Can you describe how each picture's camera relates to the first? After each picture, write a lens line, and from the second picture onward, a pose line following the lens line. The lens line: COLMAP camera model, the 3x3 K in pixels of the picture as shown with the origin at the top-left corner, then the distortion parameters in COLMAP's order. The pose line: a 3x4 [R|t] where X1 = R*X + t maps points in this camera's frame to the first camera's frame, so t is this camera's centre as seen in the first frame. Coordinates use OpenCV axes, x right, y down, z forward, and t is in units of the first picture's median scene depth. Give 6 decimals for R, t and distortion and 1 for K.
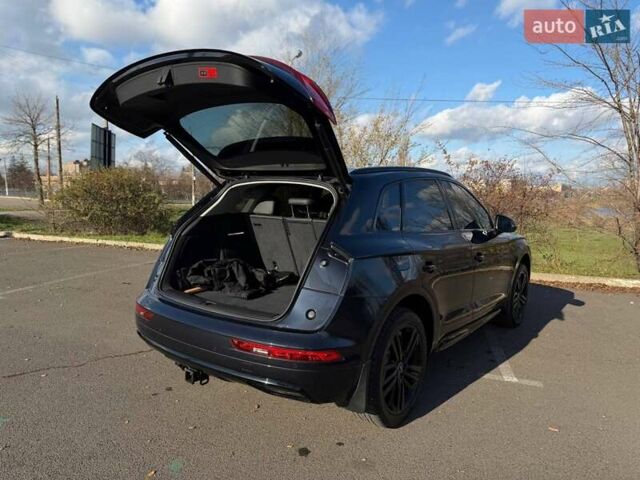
lens RADIAL K [[467.9, 0, 322.5], [0, 467.9, 236.8], [0, 0, 1]] dist [0.026077, -0.001941]
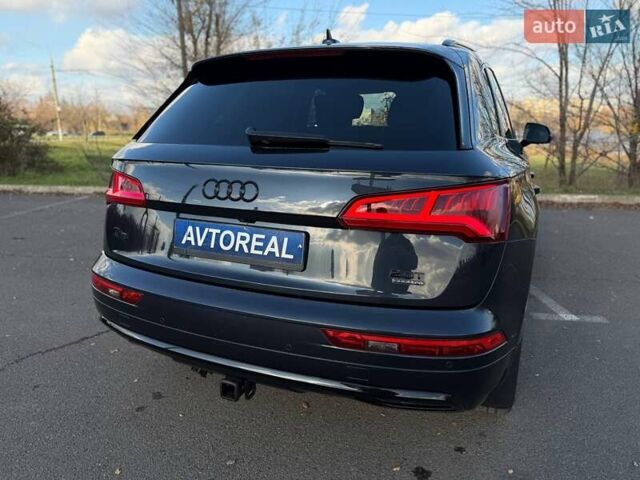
lens RADIAL K [[457.7, 0, 318.3], [0, 457.7, 244.1], [0, 0, 1]] dist [0.084326, -0.106881]
pose [[0.971686, -0.081597, 0.221738, -0.145163], [0.045193, 0.985333, 0.164552, 0.009768], [-0.231912, -0.149872, 0.961122, 0.216531]]
